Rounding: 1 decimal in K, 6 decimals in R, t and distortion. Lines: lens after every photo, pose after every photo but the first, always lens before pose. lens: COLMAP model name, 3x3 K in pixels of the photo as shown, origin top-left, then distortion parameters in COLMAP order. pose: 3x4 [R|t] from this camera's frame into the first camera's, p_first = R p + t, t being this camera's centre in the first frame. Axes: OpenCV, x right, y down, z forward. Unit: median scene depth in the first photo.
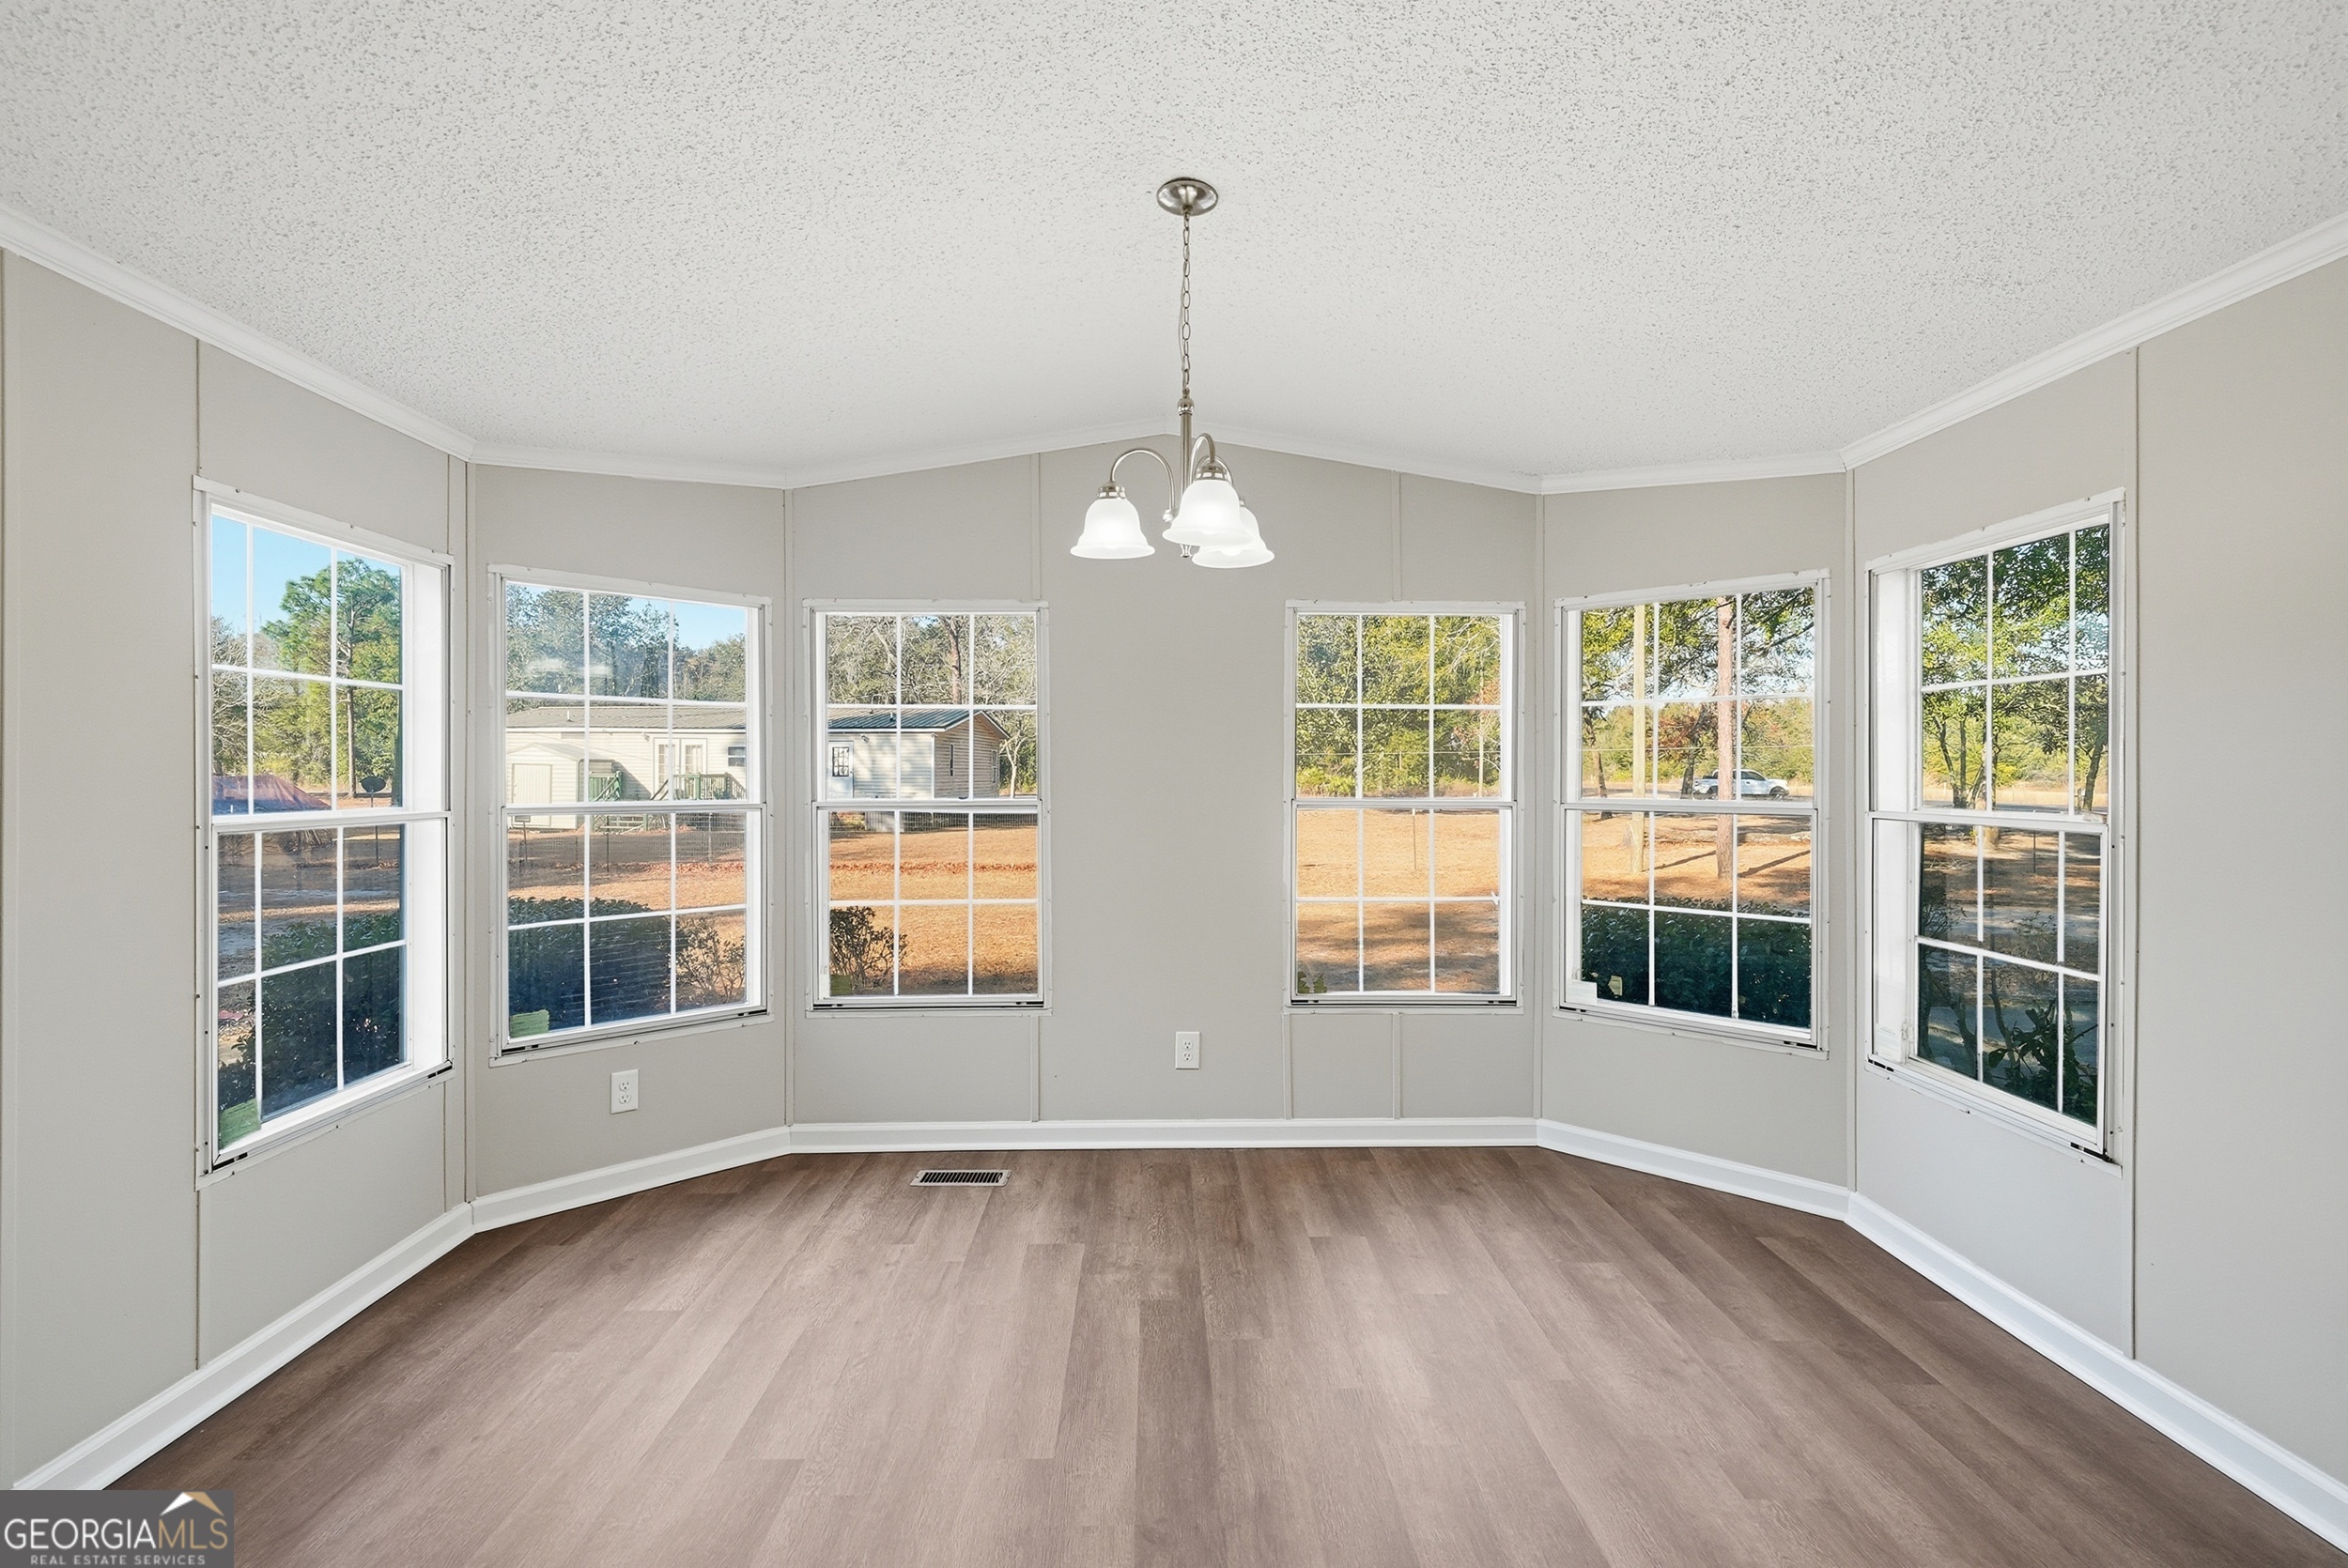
lens RADIAL K [[1106.4, 0, 1177.1], [0, 1106.4, 766.4], [0, 0, 1]] dist [0.000664, -0.001538]
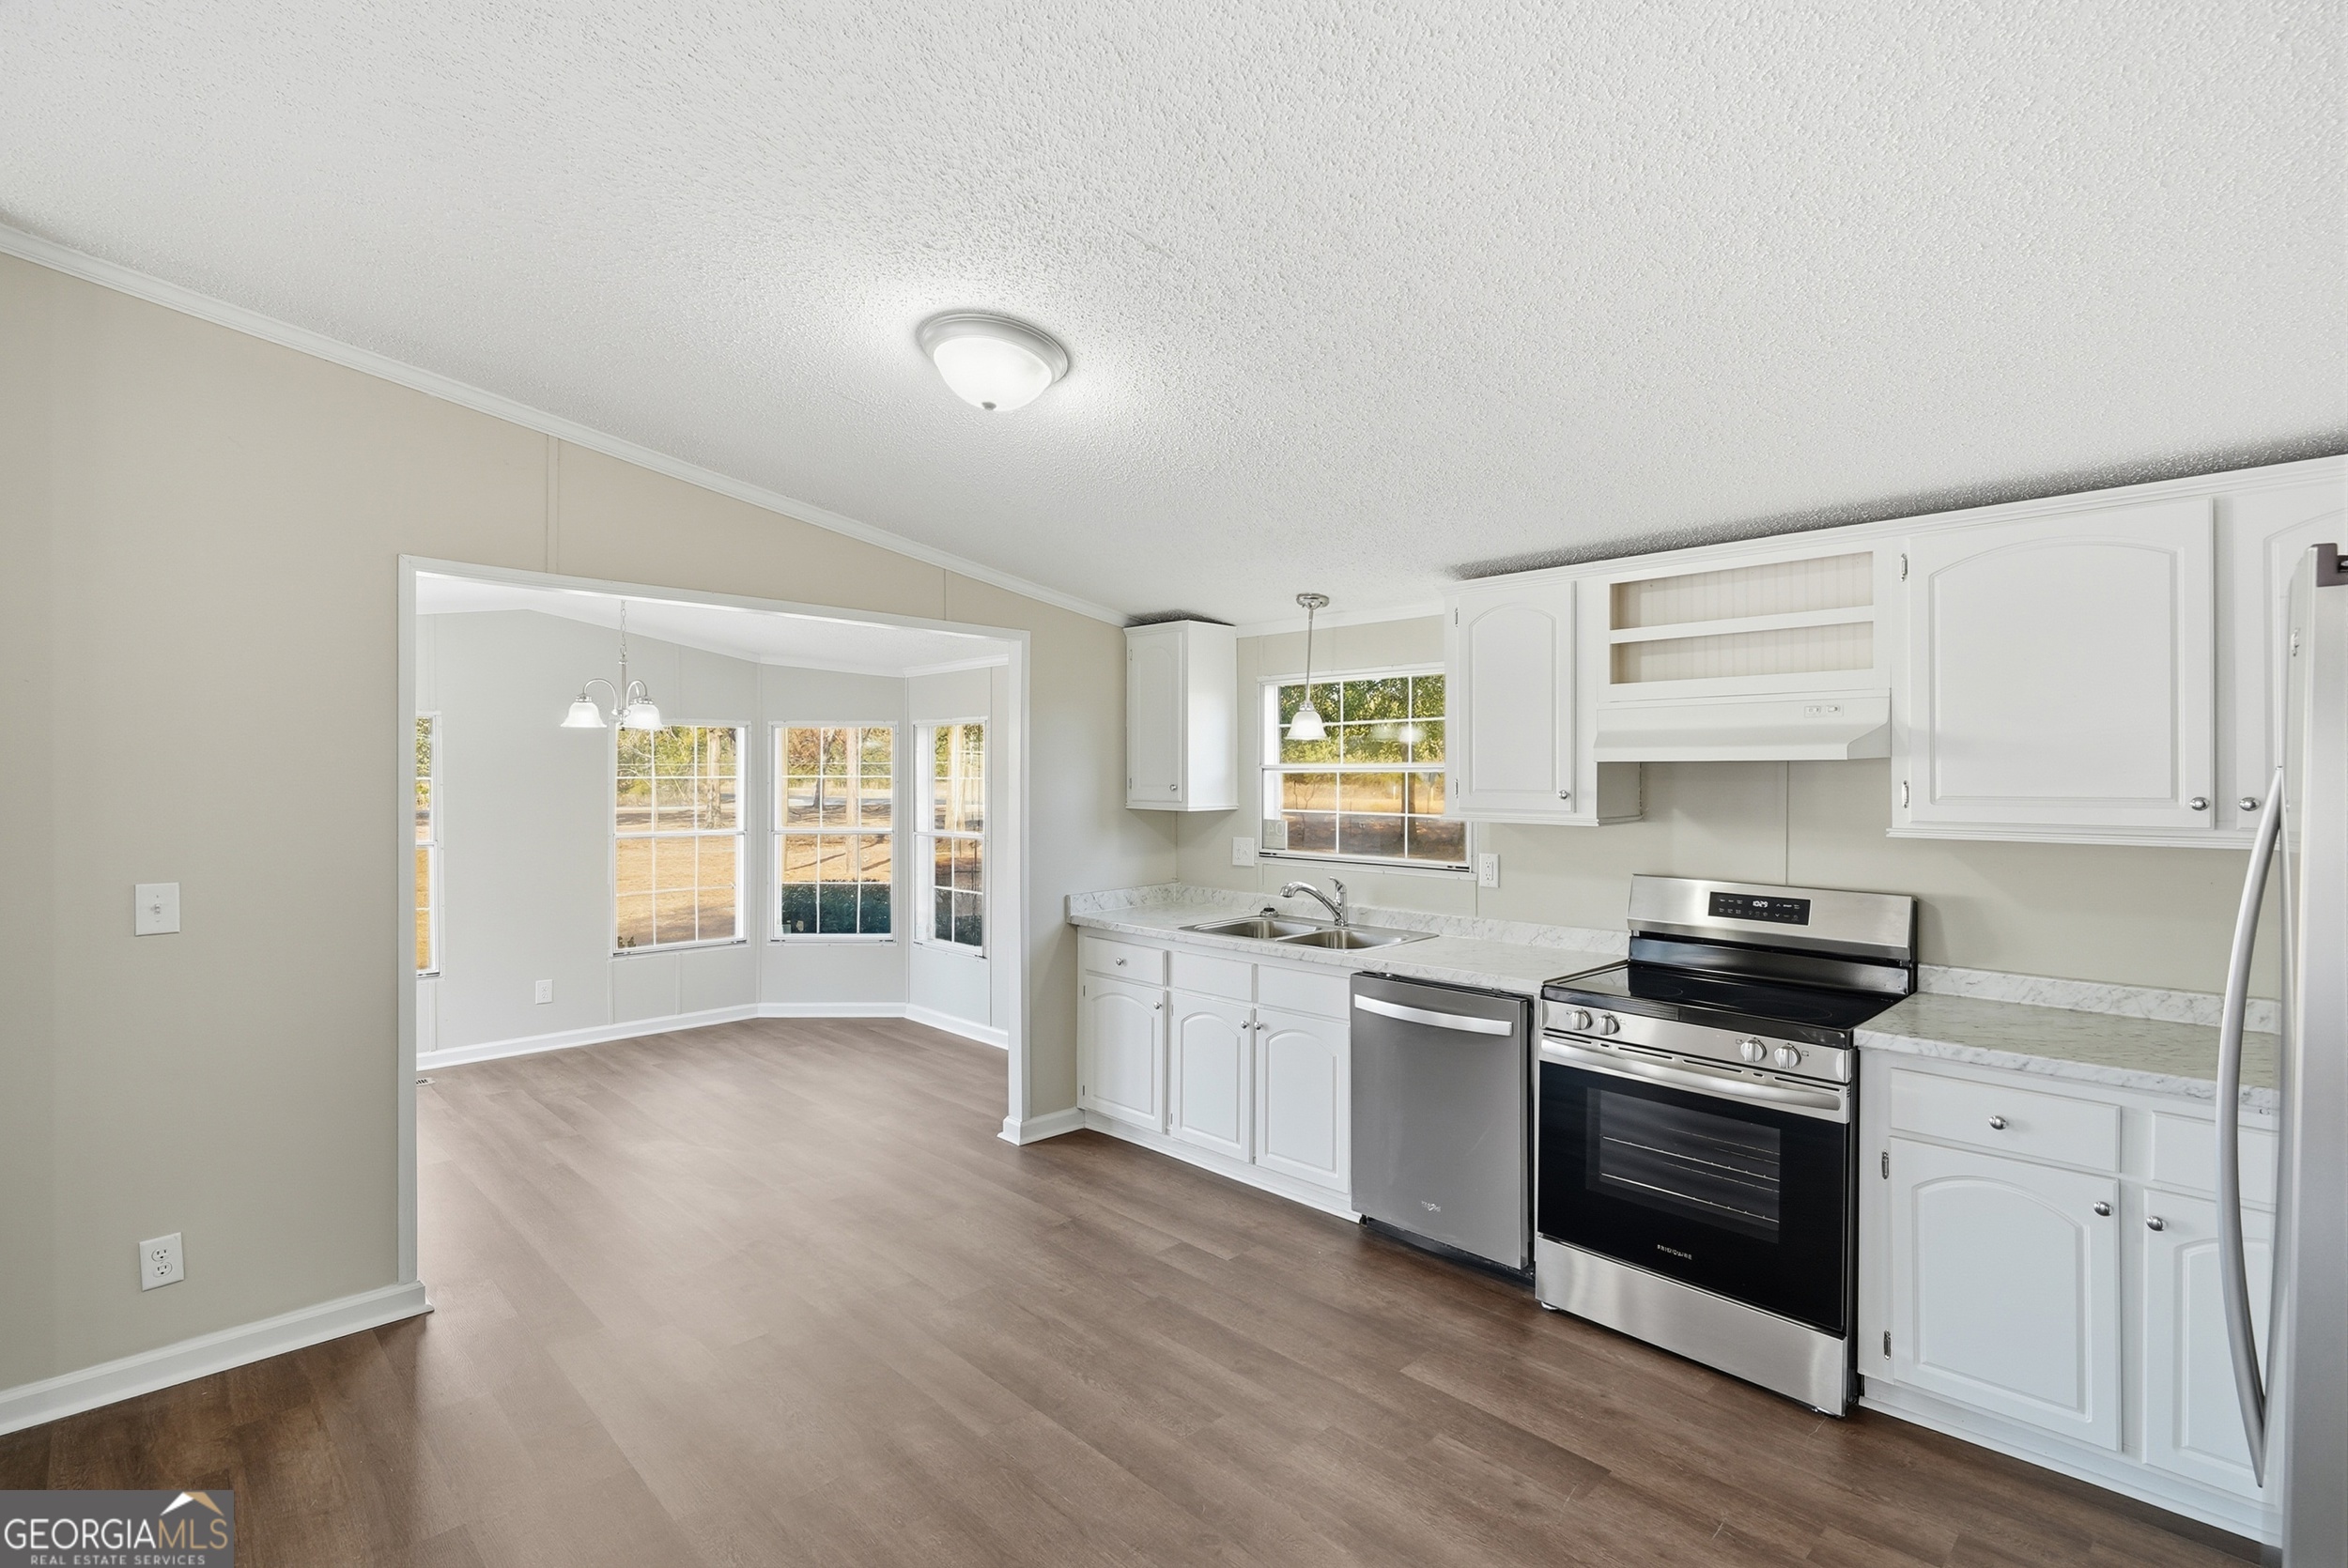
lens RADIAL K [[1068.8, 0, 1174.0], [0, 1068.8, 784.0], [0, 0, 1]] dist [-0.001347, -0.000433]
pose [[0.728656, -0.005243, 0.684859, -0.417866], [-0.001789, 0.999953, 0.009559, -0.069222], [-0.684877, -0.008190, 0.728613, -0.829186]]
